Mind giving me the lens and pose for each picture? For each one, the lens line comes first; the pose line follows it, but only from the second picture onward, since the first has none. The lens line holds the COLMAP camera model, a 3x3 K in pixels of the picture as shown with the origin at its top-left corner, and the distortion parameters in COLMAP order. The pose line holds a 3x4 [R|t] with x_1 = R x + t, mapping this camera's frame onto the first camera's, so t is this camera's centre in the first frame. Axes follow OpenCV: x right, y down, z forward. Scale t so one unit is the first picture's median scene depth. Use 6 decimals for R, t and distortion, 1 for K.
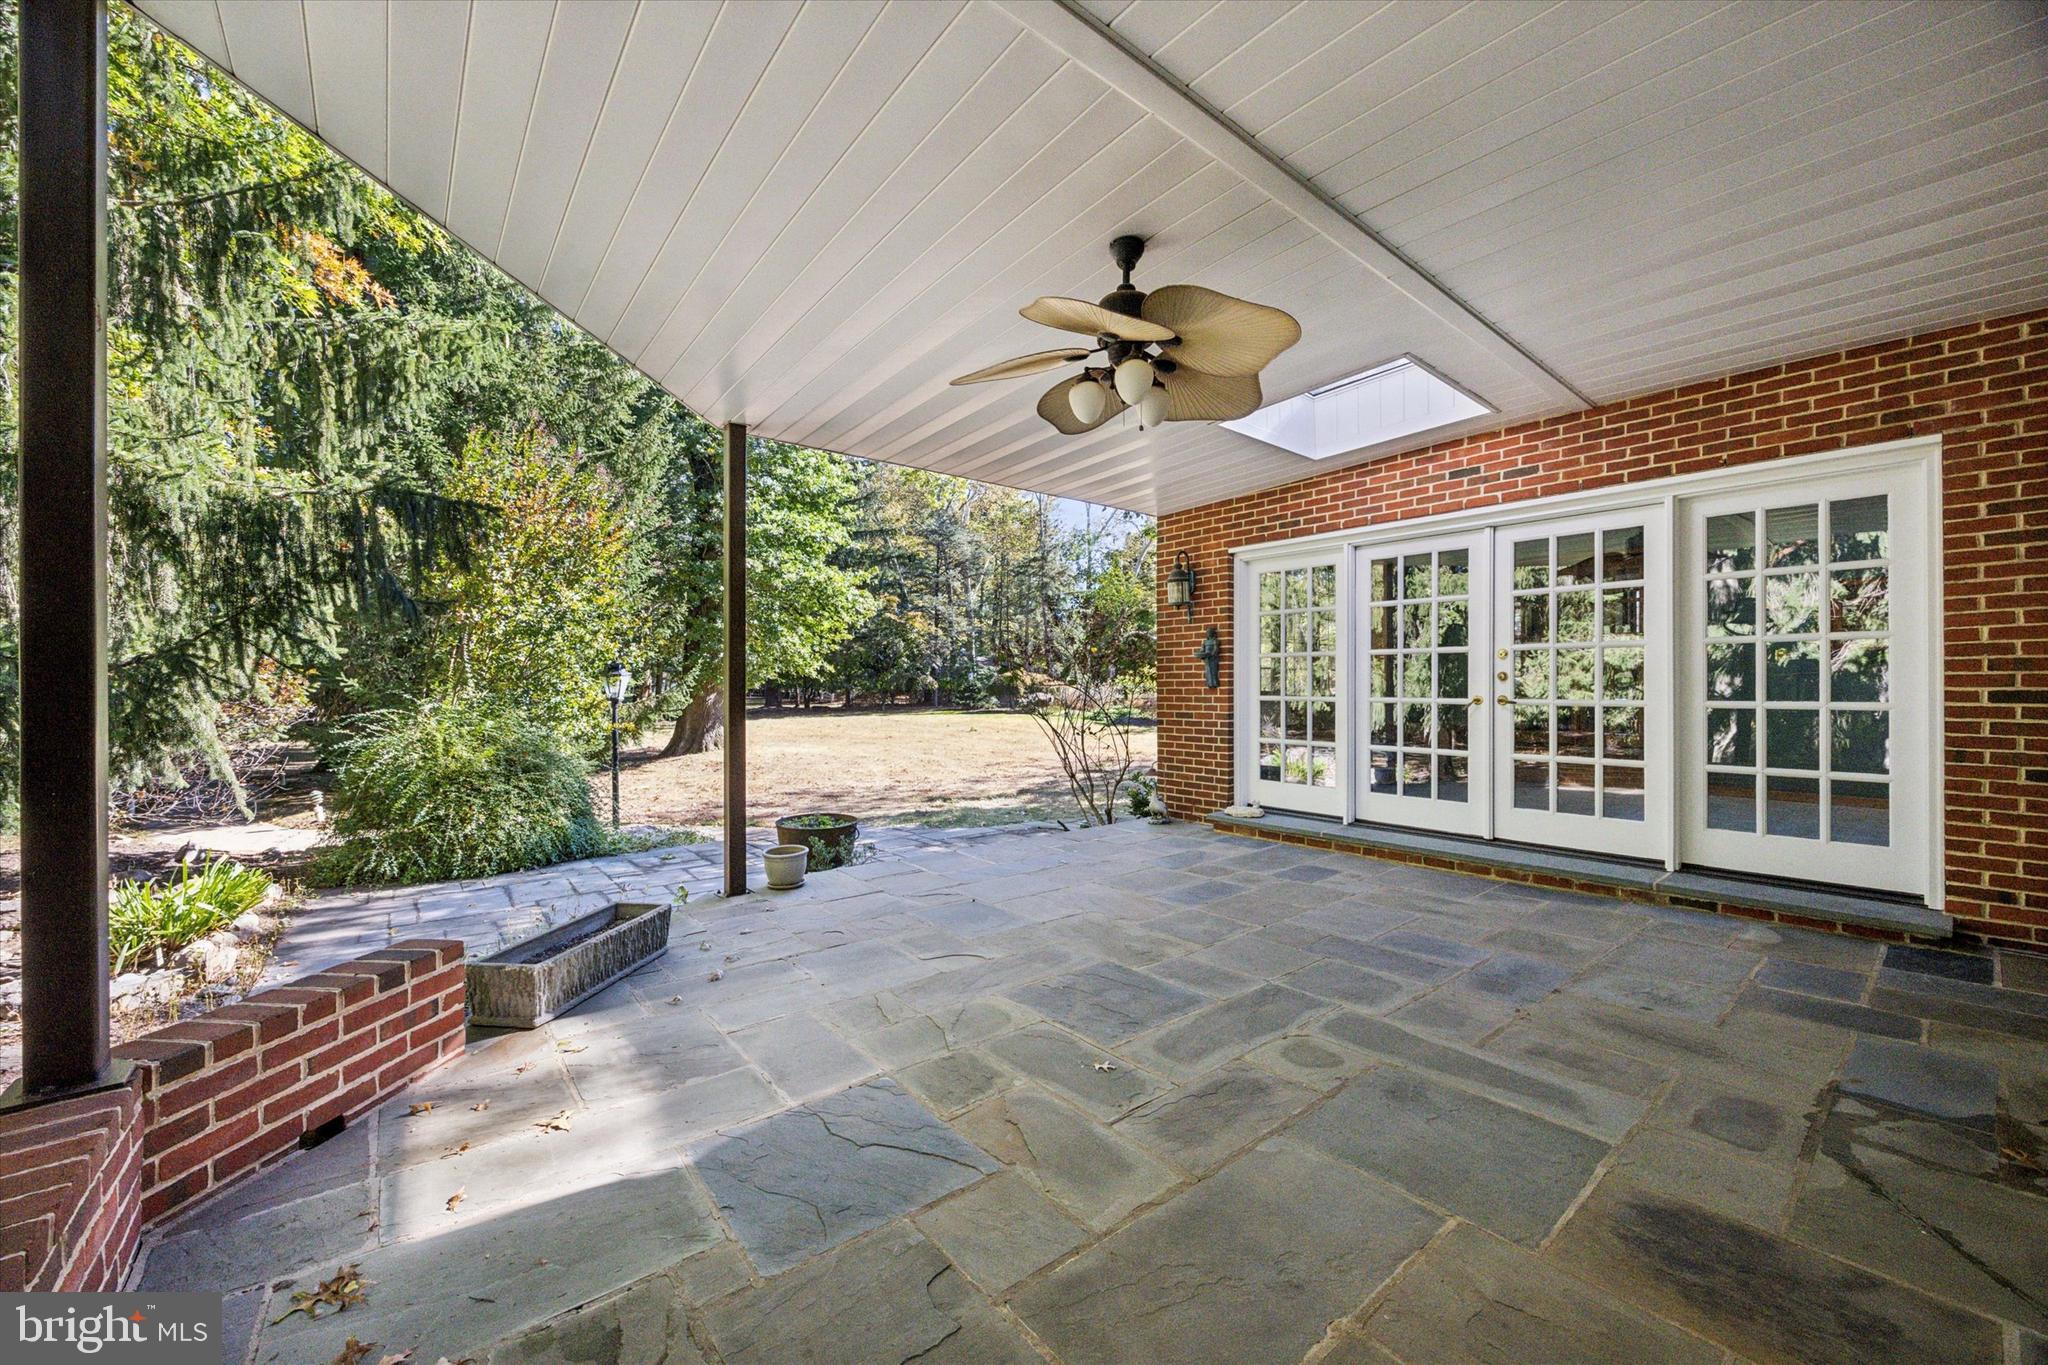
lens RADIAL K [[784.8, 0, 1034.4], [0, 784.8, 684.5], [0, 0, 1]] dist [-0.001127, 0.000080]
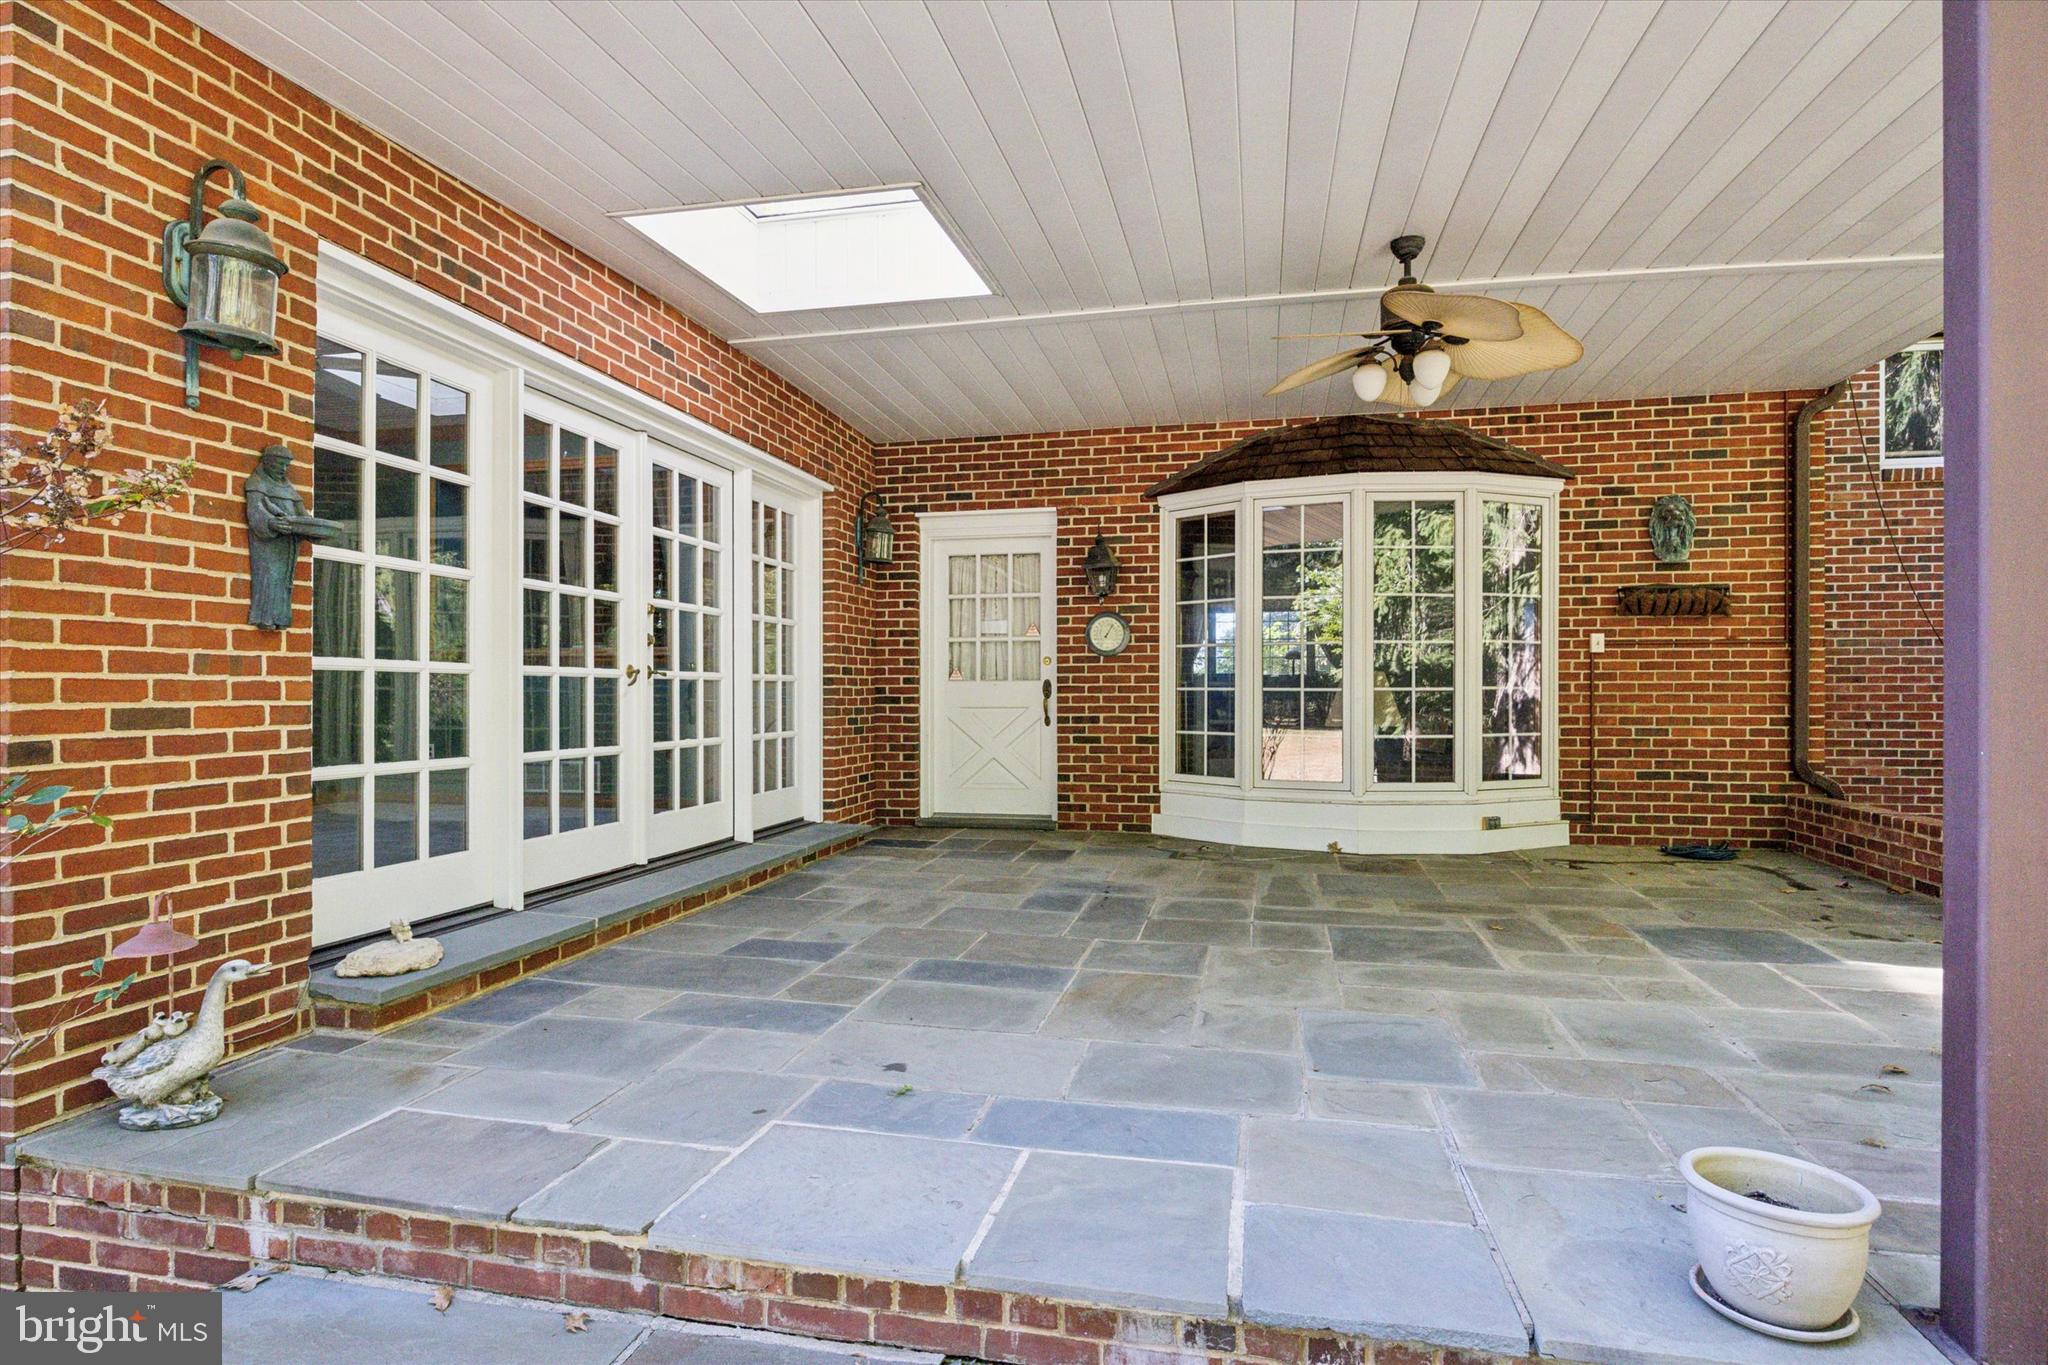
lens RADIAL K [[1089.8, 0, 1026.8], [0, 1089.8, 690.4], [0, 0, 1]] dist [-0.003170, -0.000737]
pose [[-0.618482, 0.004284, 0.785787, -0.419211], [0.000769, 0.999988, -0.004846, 0.041615], [-0.785798, -0.002392, -0.618478, 1.325530]]
